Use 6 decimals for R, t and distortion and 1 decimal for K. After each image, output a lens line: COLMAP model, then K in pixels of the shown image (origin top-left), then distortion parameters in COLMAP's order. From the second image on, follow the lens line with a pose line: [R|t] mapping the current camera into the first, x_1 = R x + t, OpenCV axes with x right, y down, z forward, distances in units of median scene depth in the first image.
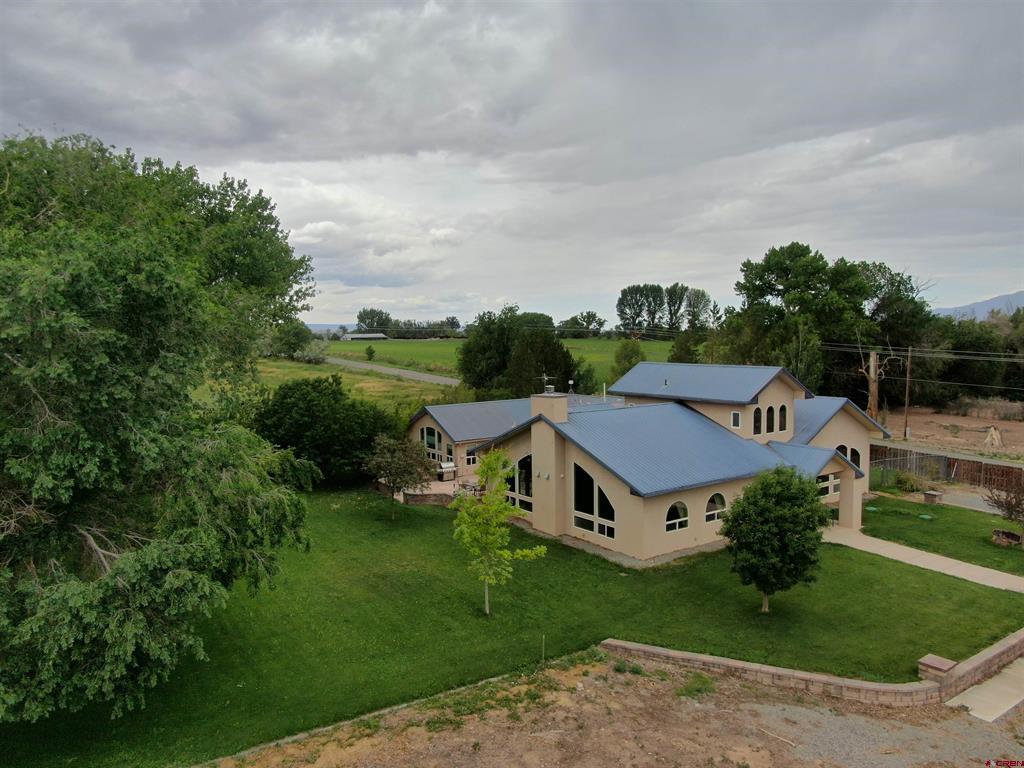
lens RADIAL K [[734.6, 0, 509.2], [0, 734.6, 386.7], [0, 0, 1]] dist [-0.026993, 0.007940]
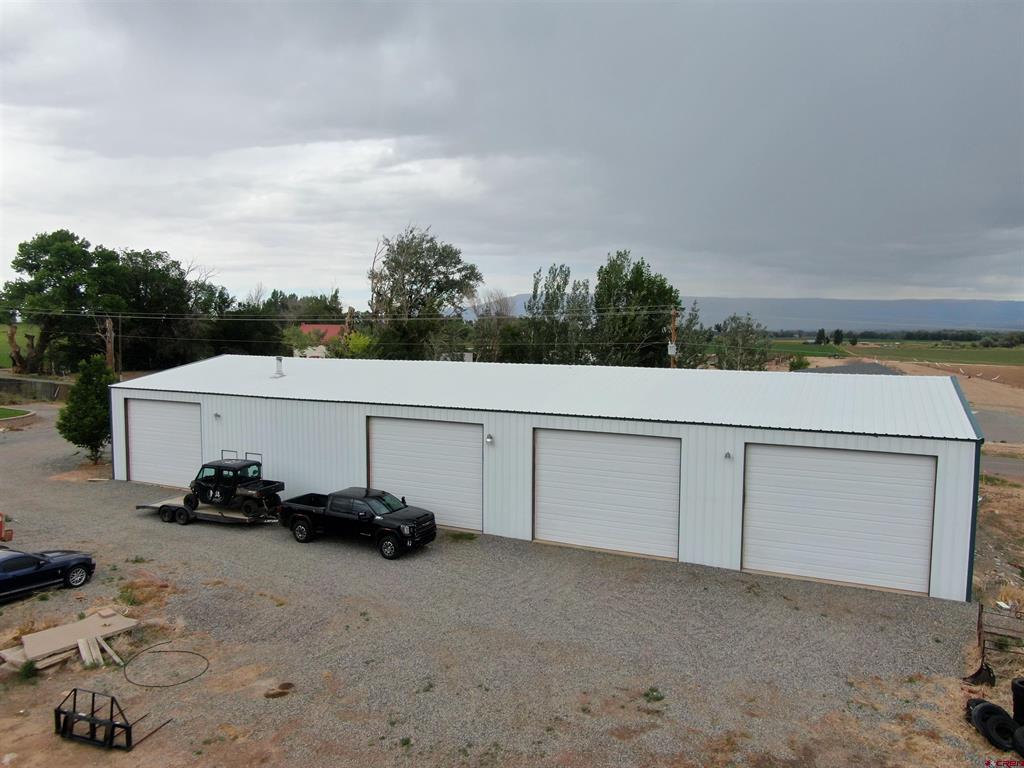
lens RADIAL K [[734.6, 0, 509.2], [0, 734.6, 386.7], [0, 0, 1]] dist [-0.026993, 0.007940]
pose [[0.821006, -0.031375, 0.570057, 0.801771], [0.025535, 0.999508, 0.018236, 0.152609], [-0.570348, -0.000415, 0.821403, -1.059857]]
